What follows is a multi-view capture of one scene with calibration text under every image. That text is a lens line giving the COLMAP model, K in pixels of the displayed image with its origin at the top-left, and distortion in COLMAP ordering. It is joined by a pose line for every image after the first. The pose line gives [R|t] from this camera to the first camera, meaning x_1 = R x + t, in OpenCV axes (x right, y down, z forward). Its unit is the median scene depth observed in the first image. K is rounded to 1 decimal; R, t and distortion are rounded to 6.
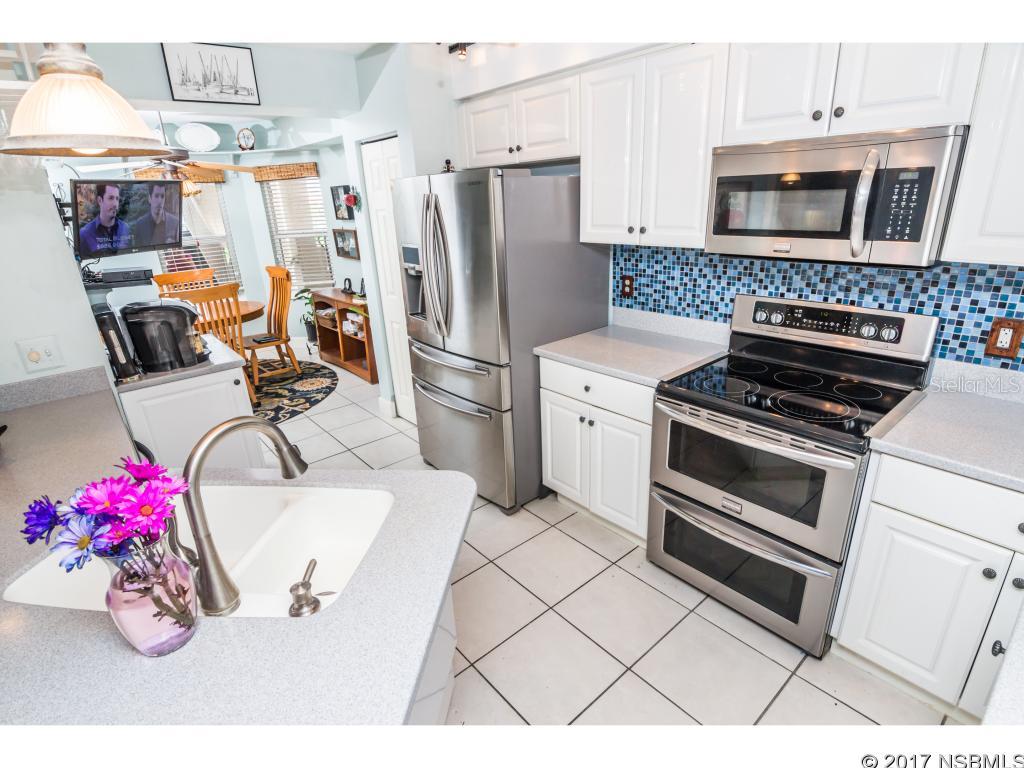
lens RADIAL K [[516.7, 0, 516.9], [0, 516.7, 387.3], [0, 0, 1]] dist [-0.008703, -0.008949]
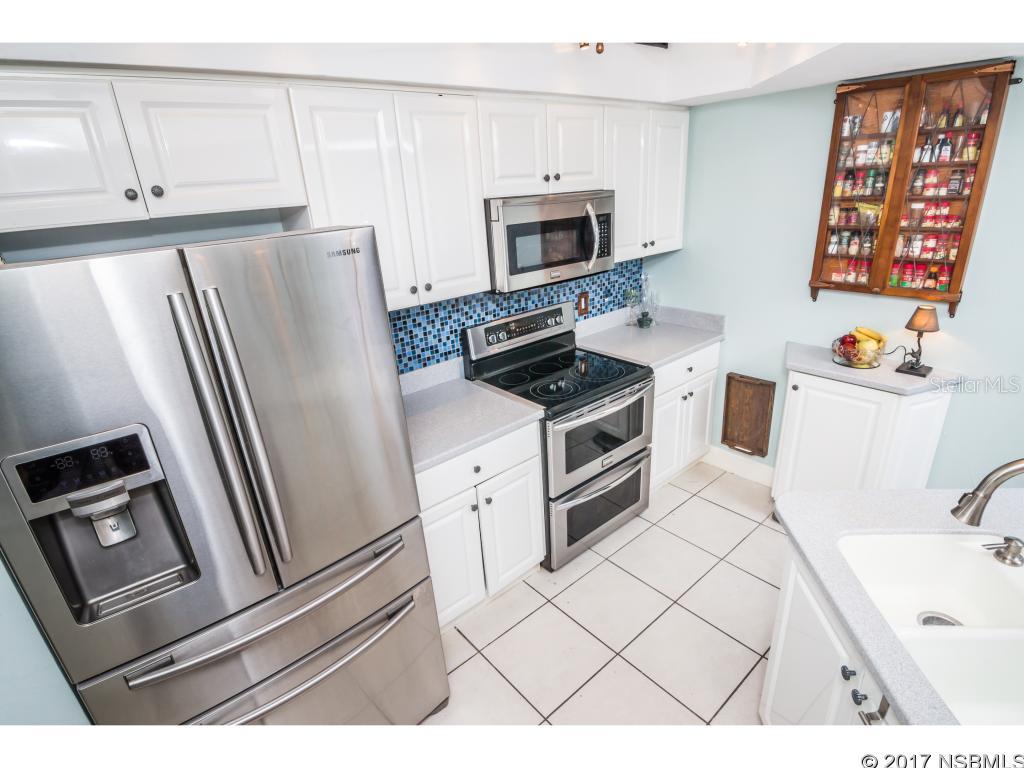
lens RADIAL K [[516.7, 0, 518.8], [0, 516.7, 389.2], [0, 0, 1]] dist [-0.008703, -0.008949]
pose [[0.002431, -0.330380, 0.943845, -0.623675], [0.402554, 0.864317, 0.301506, -0.340228], [-0.915393, 0.379216, 0.135097, 0.762309]]
